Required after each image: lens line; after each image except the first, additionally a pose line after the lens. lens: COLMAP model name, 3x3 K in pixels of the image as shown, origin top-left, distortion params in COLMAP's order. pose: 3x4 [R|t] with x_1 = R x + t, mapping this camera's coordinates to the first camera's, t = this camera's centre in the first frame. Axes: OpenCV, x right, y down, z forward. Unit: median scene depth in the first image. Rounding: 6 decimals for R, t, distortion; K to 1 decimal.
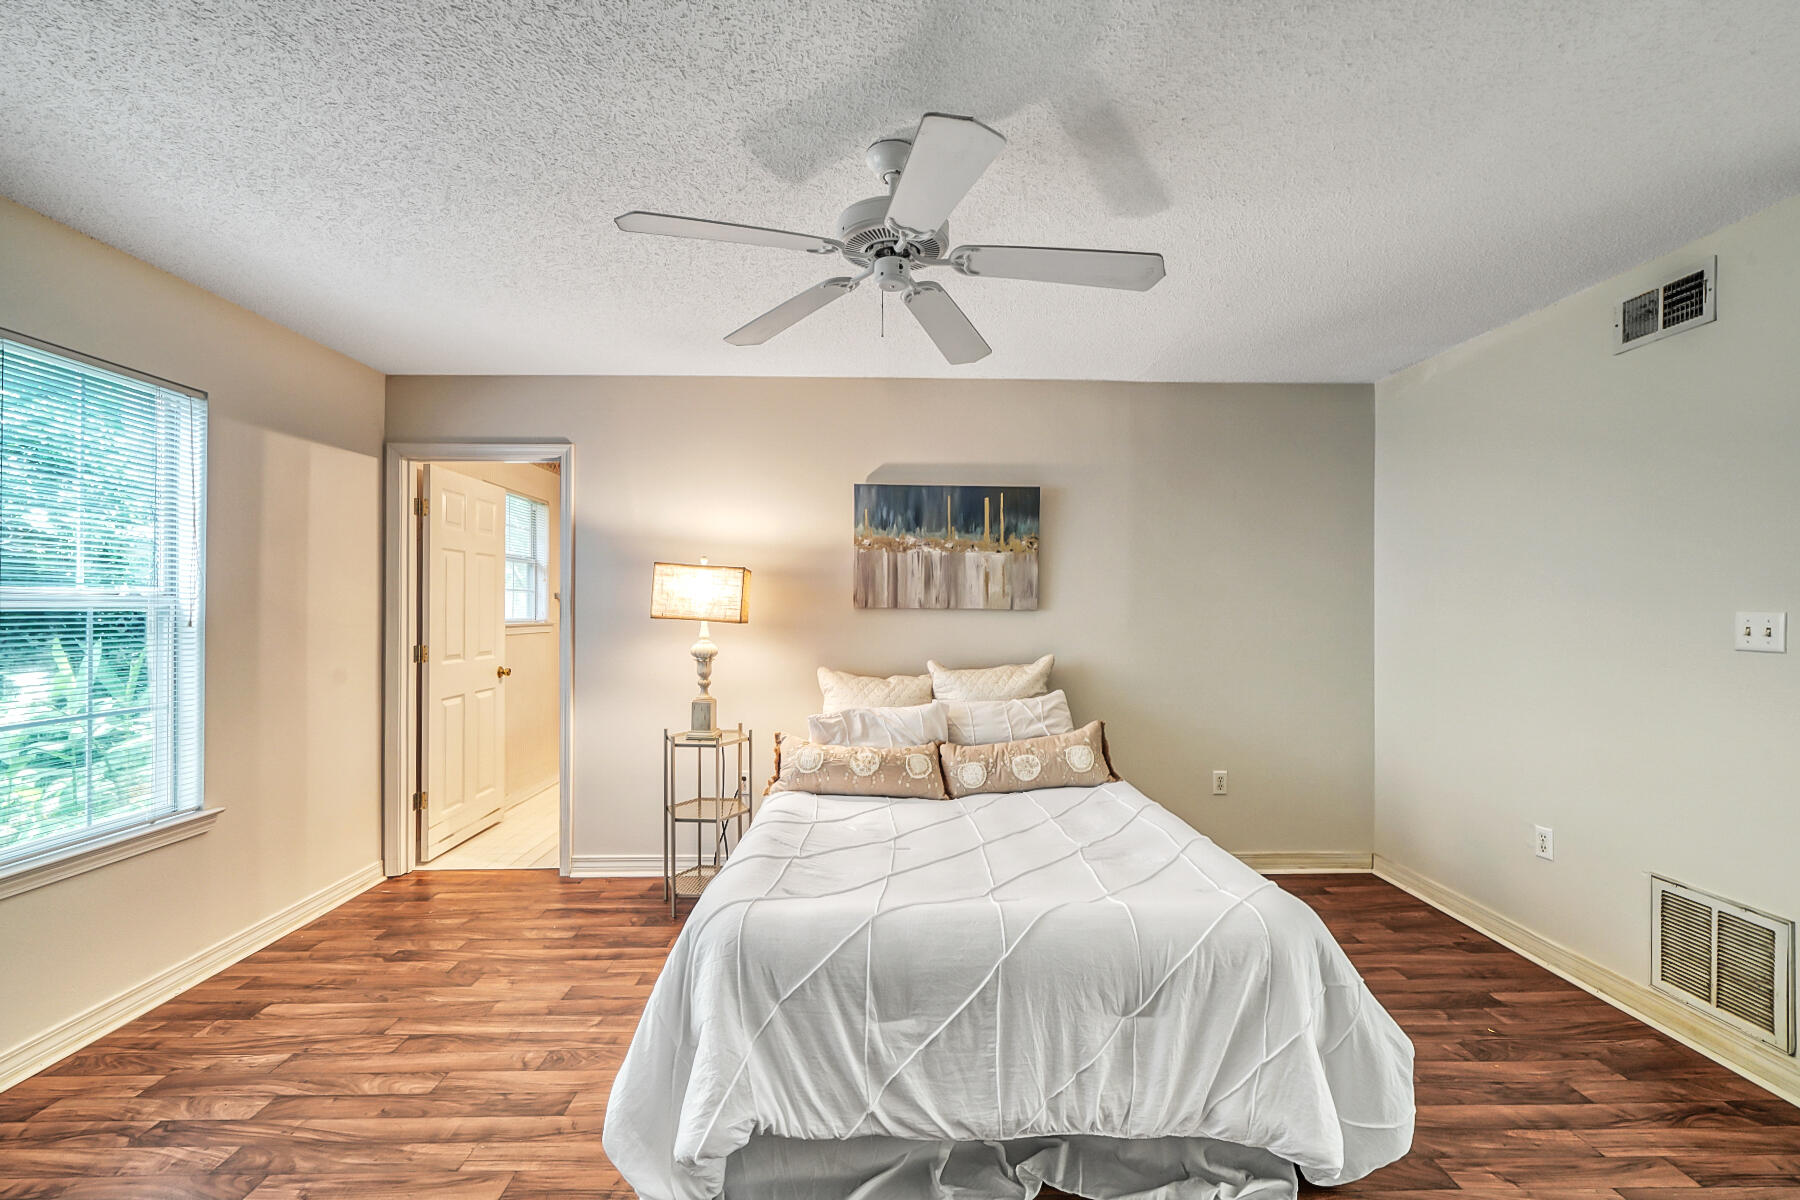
lens RADIAL K [[699.8, 0, 887.1], [0, 699.8, 600.5], [0, 0, 1]] dist [-0.000062, -0.000198]
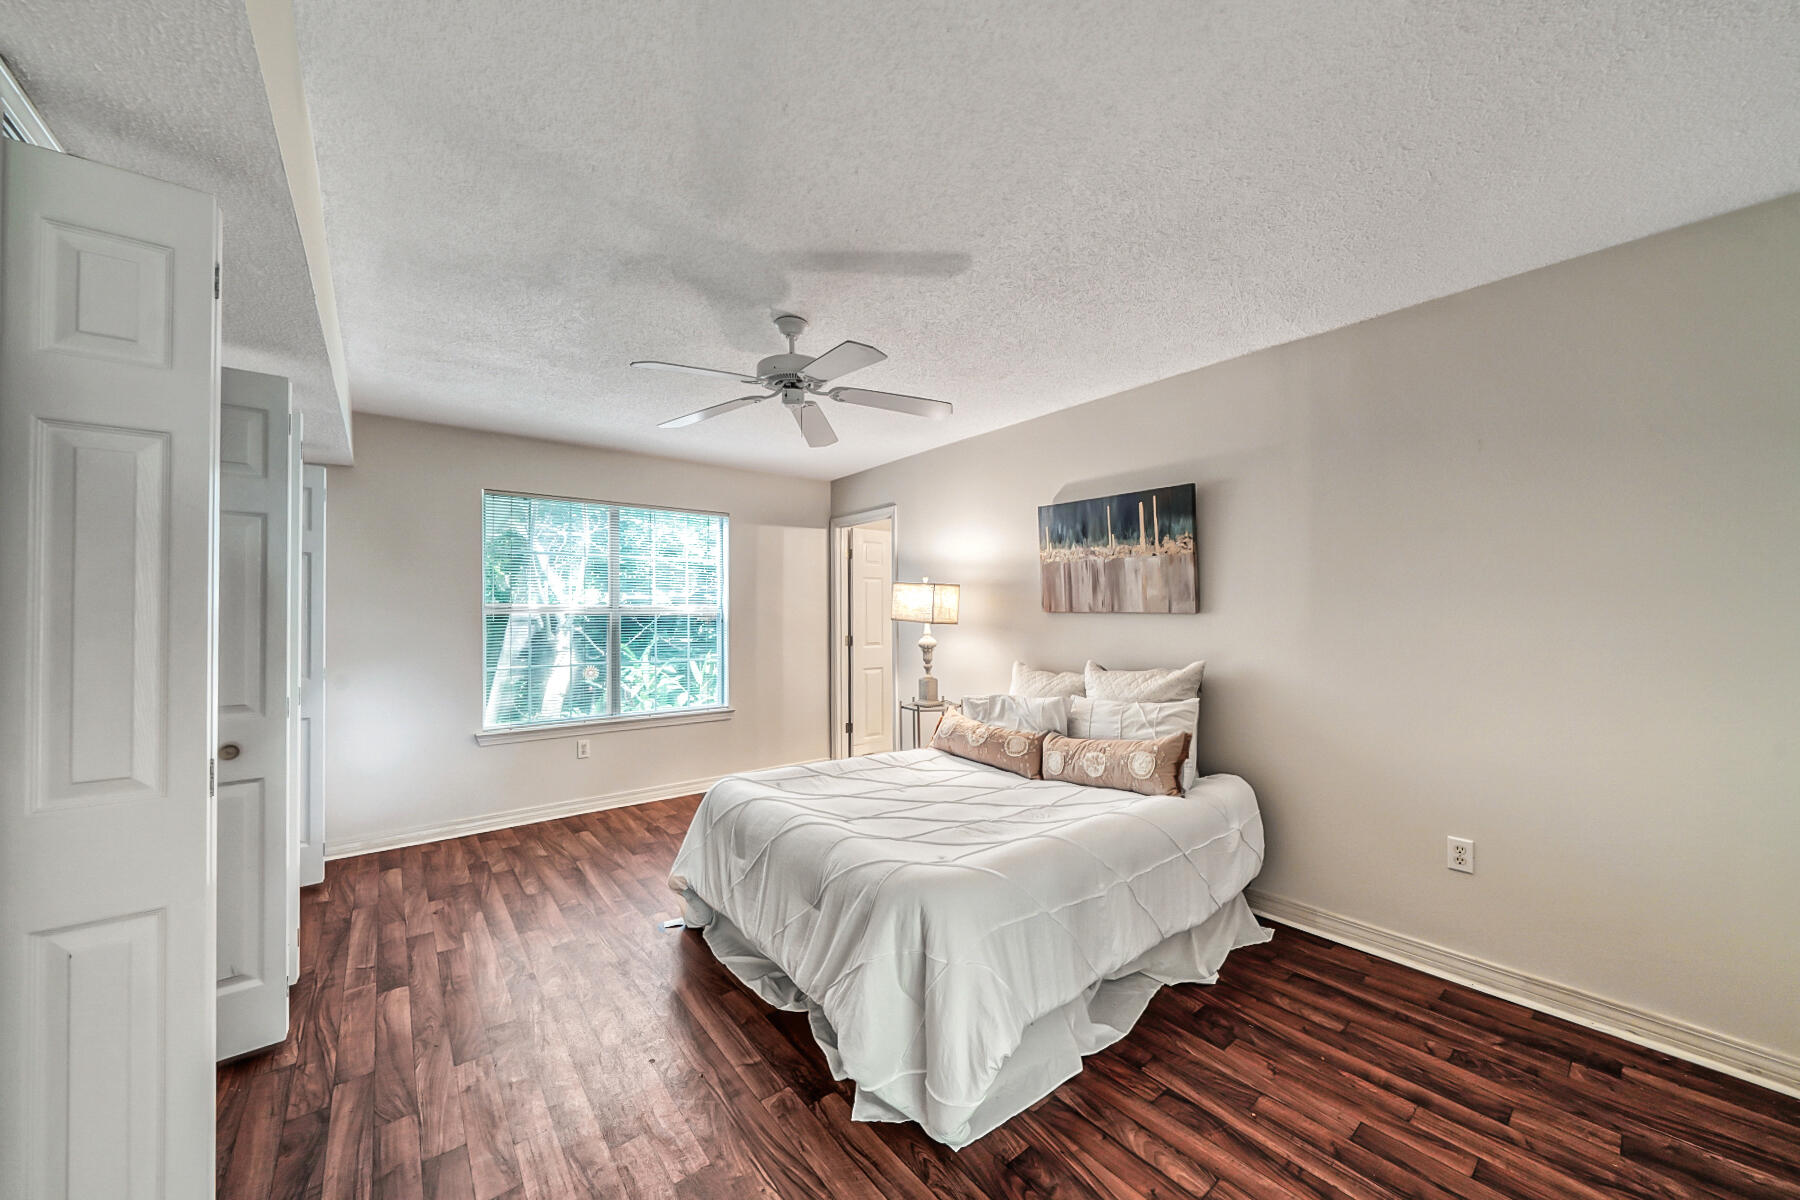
lens RADIAL K [[629.3, 0, 899.1], [0, 629.3, 602.3], [0, 0, 1]] dist [-0.006333, 0.000337]
pose [[0.620086, -0.018666, -0.784312, 0.635415], [0.012572, 0.999825, -0.013855, 0.005457], [0.784433, -0.001269, 0.620212, 0.161547]]
